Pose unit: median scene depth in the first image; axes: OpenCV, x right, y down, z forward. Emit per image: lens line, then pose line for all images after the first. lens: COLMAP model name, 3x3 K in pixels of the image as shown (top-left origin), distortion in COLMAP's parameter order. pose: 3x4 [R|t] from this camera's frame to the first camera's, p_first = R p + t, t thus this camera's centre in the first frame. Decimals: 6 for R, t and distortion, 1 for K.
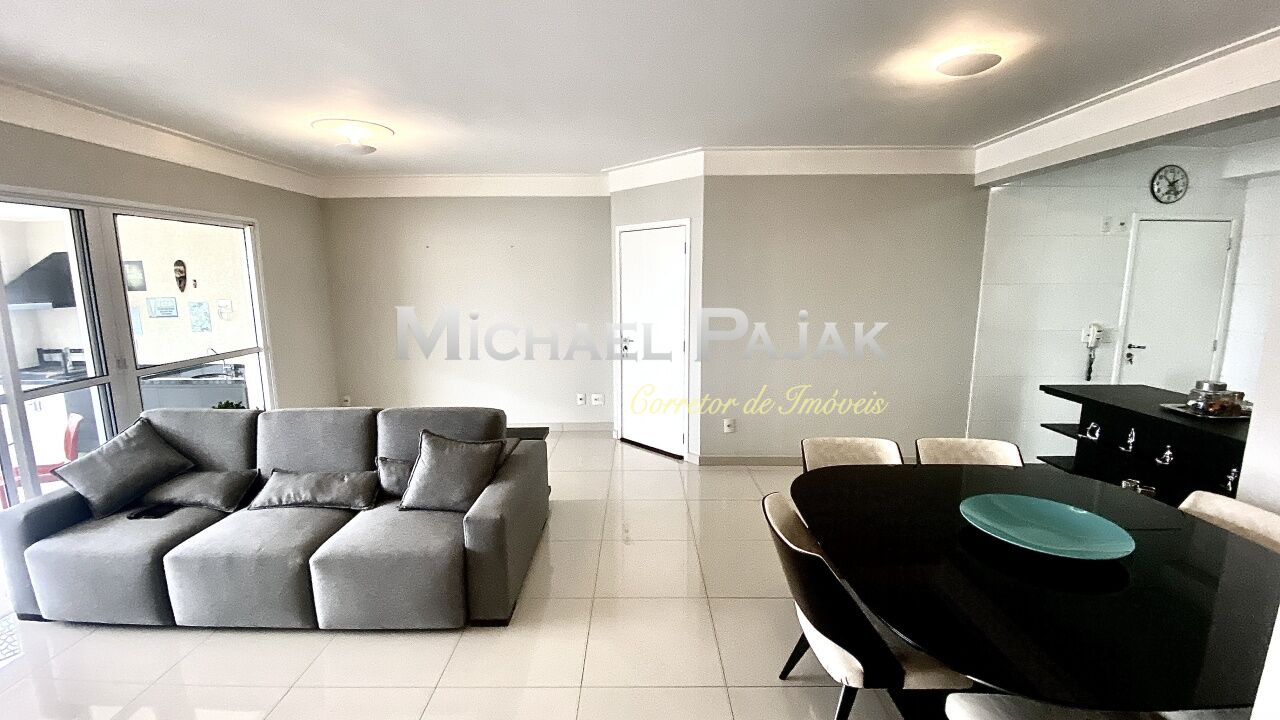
lens RADIAL K [[522.7, 0, 636.2], [0, 522.7, 359.6], [0, 0, 1]] dist [0.037349, -0.032144]
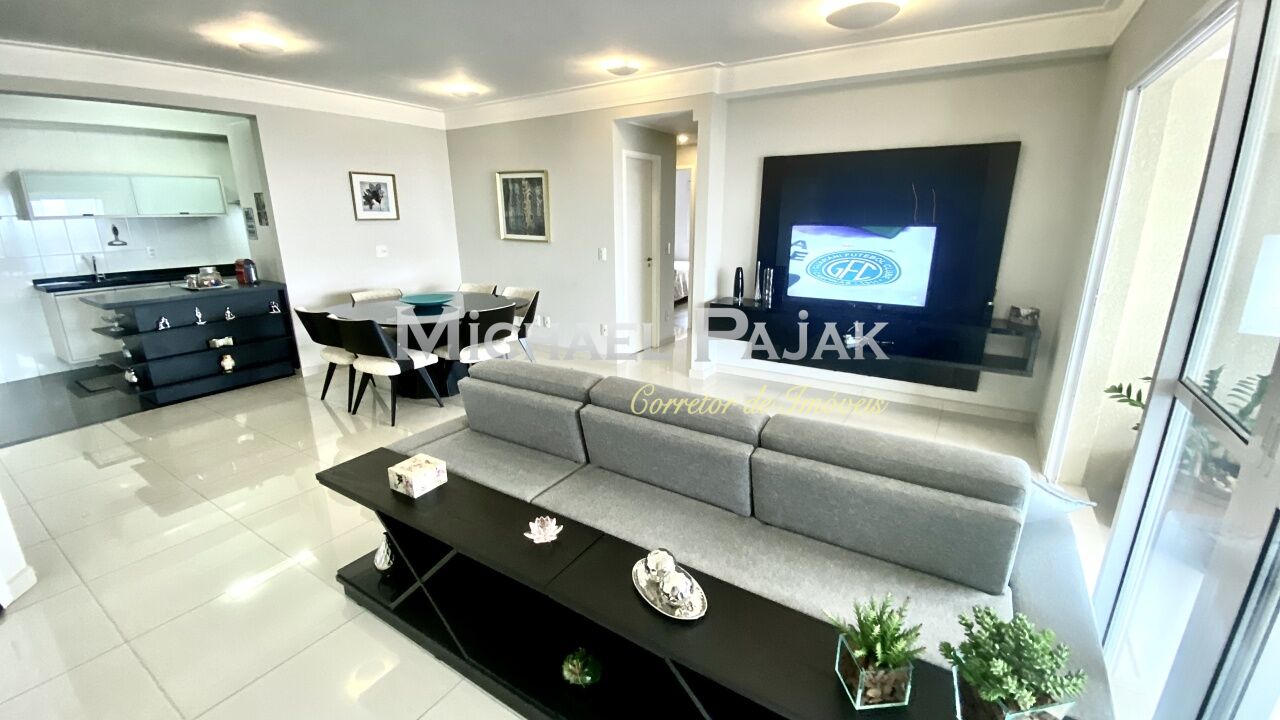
lens RADIAL K [[514.1, 0, 644.2], [0, 514.1, 367.6], [0, 0, 1]] dist [0.032617, -0.030395]
pose [[-0.845571, -0.146317, 0.513420, -0.640342], [0.089295, 0.909398, 0.406229, -0.139988], [-0.526342, 0.389341, -0.755895, 1.070882]]
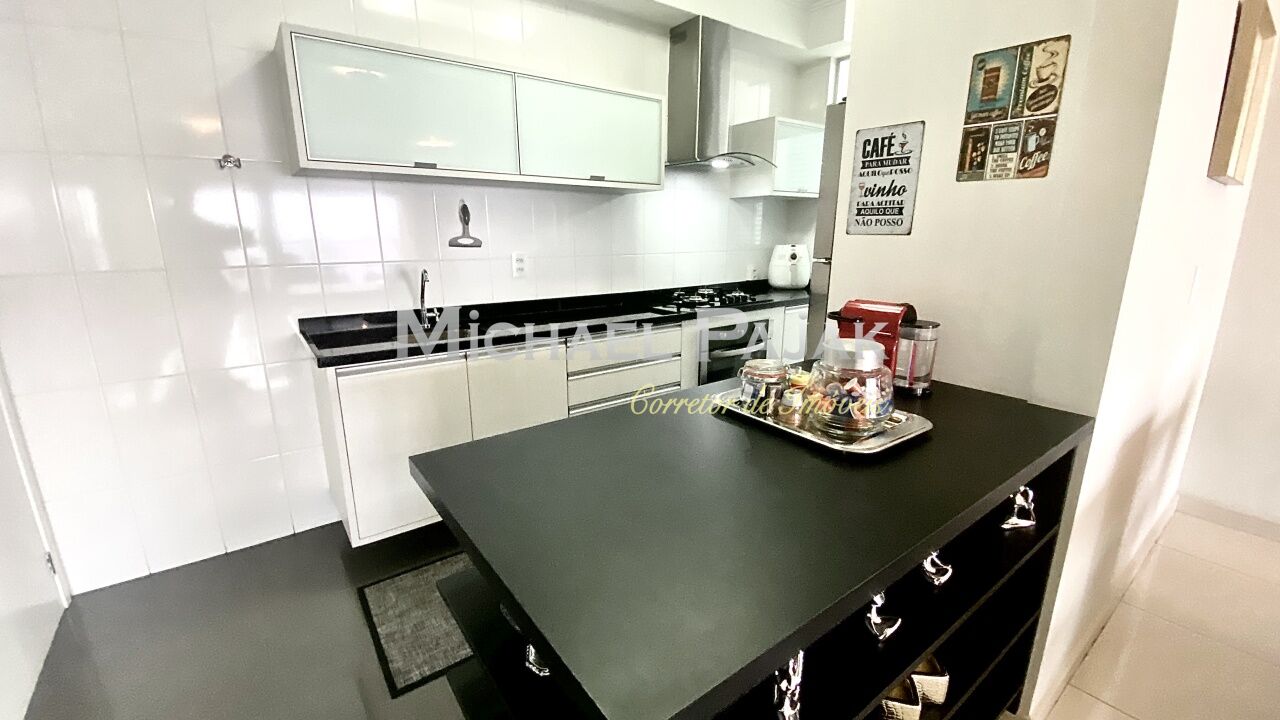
lens RADIAL K [[522.7, 0, 636.2], [0, 522.7, 359.6], [0, 0, 1]] dist [0.037349, -0.032144]
pose [[-0.601963, -0.188741, 0.775898, 0.578842], [0.126308, 0.936927, 0.325906, -0.063777], [-0.788471, 0.294185, -0.540156, 0.879576]]
